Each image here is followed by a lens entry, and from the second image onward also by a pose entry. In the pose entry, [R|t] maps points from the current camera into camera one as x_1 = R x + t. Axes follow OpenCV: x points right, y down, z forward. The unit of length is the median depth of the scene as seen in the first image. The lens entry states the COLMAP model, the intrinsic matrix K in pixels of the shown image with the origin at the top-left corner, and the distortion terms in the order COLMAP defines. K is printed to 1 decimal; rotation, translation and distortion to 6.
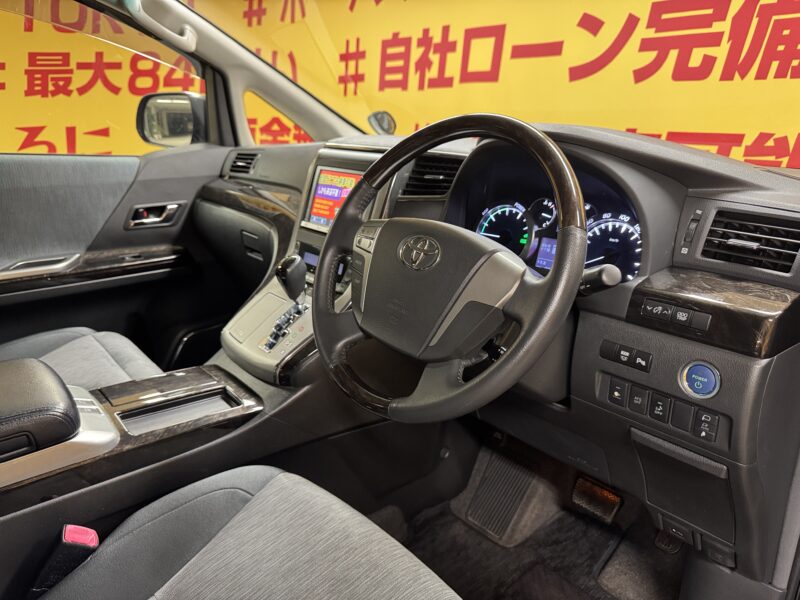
lens RADIAL K [[560.9, 0, 407.4], [0, 560.9, 299.9], [0, 0, 1]] dist [0.014245, -0.028905]
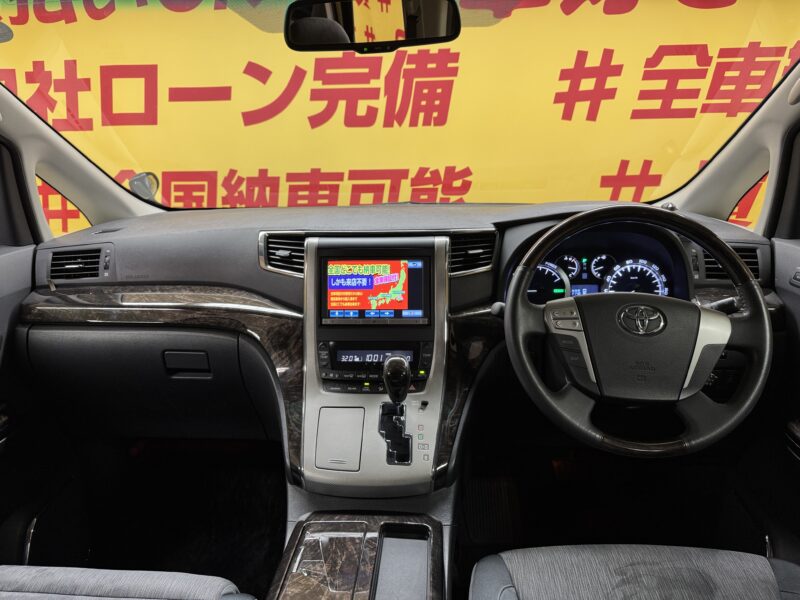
lens RADIAL K [[560.9, 0, 382.0], [0, 560.9, 309.2], [0, 0, 1]] dist [0.014245, -0.028905]
pose [[0.711972, -0.230532, 0.663288, -0.682948], [0.243462, 0.967024, 0.074767, -0.192366], [-0.658651, 0.108254, 0.744620, 0.256172]]
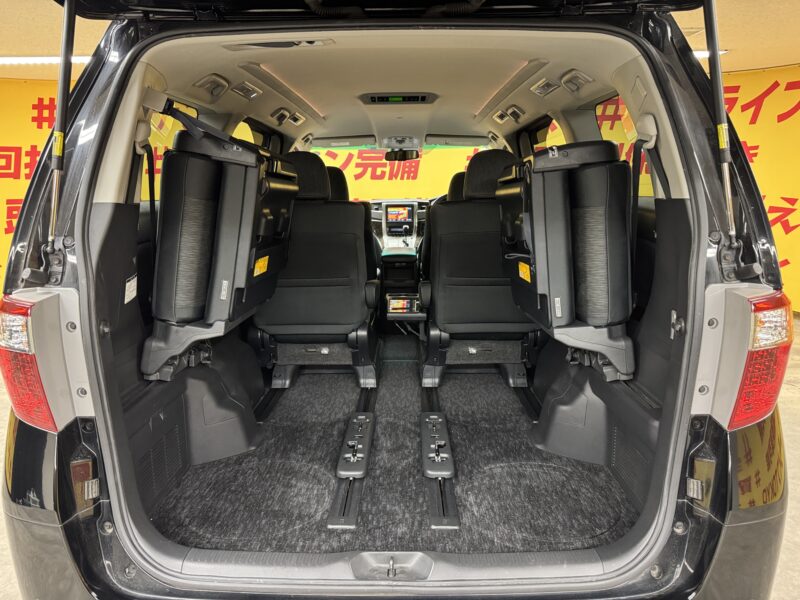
lens RADIAL K [[560.9, 0, 393.0], [0, 560.9, 295.8], [0, 0, 1]] dist [0.014245, -0.028905]
pose [[0.665843, -0.144371, 0.731991, -2.855900], [0.241986, 0.969851, -0.028834, 0.442853], [-0.705759, 0.196330, 0.680704, -1.418686]]
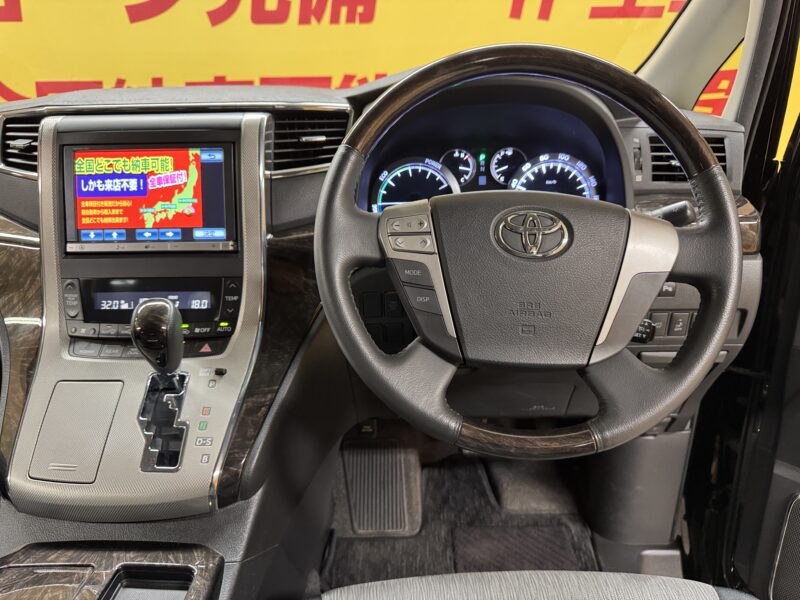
lens RADIAL K [[560.9, 0, 388.4], [0, 560.9, 315.5], [0, 0, 1]] dist [0.014245, -0.028905]
pose [[0.669132, -0.314373, 0.673373, -0.362864], [0.247078, 0.948679, 0.197382, -0.099426], [-0.700867, 0.034301, 0.712467, 0.345999]]
